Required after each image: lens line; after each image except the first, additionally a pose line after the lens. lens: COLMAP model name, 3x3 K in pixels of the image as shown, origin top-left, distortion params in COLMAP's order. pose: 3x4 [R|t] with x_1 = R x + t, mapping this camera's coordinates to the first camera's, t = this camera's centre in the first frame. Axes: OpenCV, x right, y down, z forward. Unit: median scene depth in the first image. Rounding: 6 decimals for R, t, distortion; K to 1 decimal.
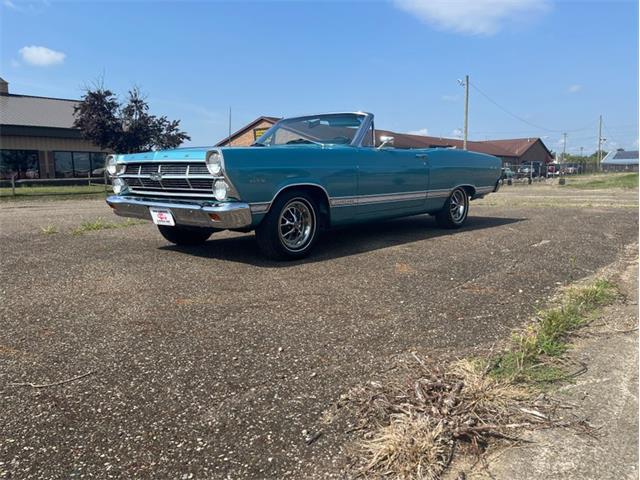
lens RADIAL K [[485.0, 0, 320.0], [0, 485.0, 240.0], [0, 0, 1]] dist [0.078352, -0.100115]
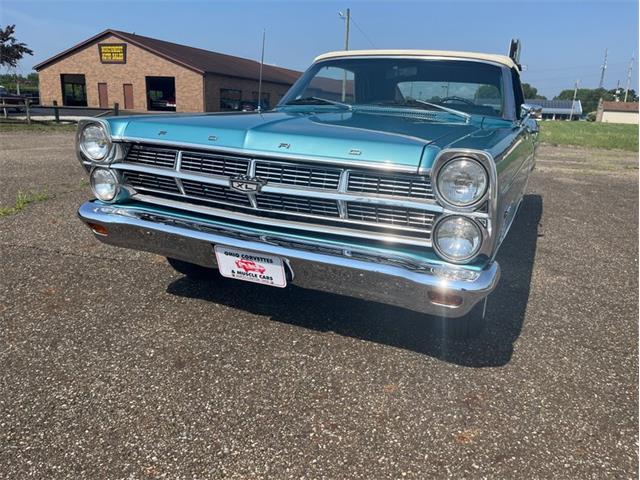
lens RADIAL K [[485.0, 0, 320.0], [0, 485.0, 240.0], [0, 0, 1]] dist [0.078352, -0.100115]
pose [[0.953178, -0.023167, 0.301521, -0.389633], [-0.017464, 0.991180, 0.131365, -0.133776], [-0.301905, -0.130480, 0.944367, 0.517187]]
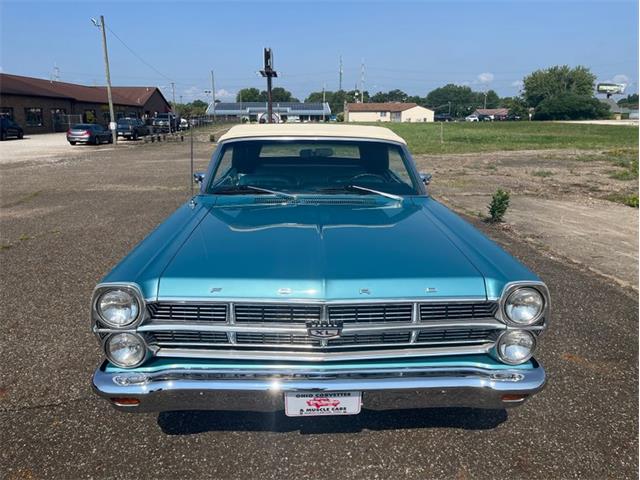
lens RADIAL K [[485.0, 0, 320.0], [0, 485.0, 240.0], [0, 0, 1]] dist [0.078352, -0.100115]
pose [[0.720689, -0.156887, 0.675273, -0.612719], [0.082078, 0.986515, 0.141601, -0.270560], [-0.688383, -0.046625, 0.723847, 0.636448]]
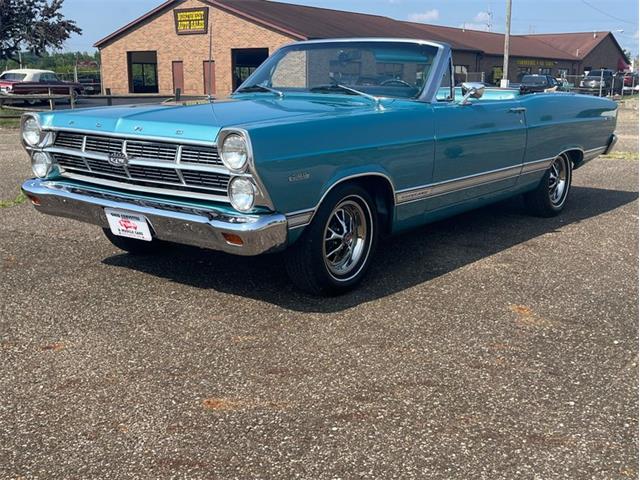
lens RADIAL K [[746.4, 0, 320.0], [0, 746.4, 240.0], [0, 0, 1]] dist [0.051801, -0.023666]
pose [[0.997686, 0.002668, 0.067938, -0.143877], [-0.007975, 0.996924, 0.077969, -0.100547], [-0.067521, -0.078331, 0.994638, 0.052904]]
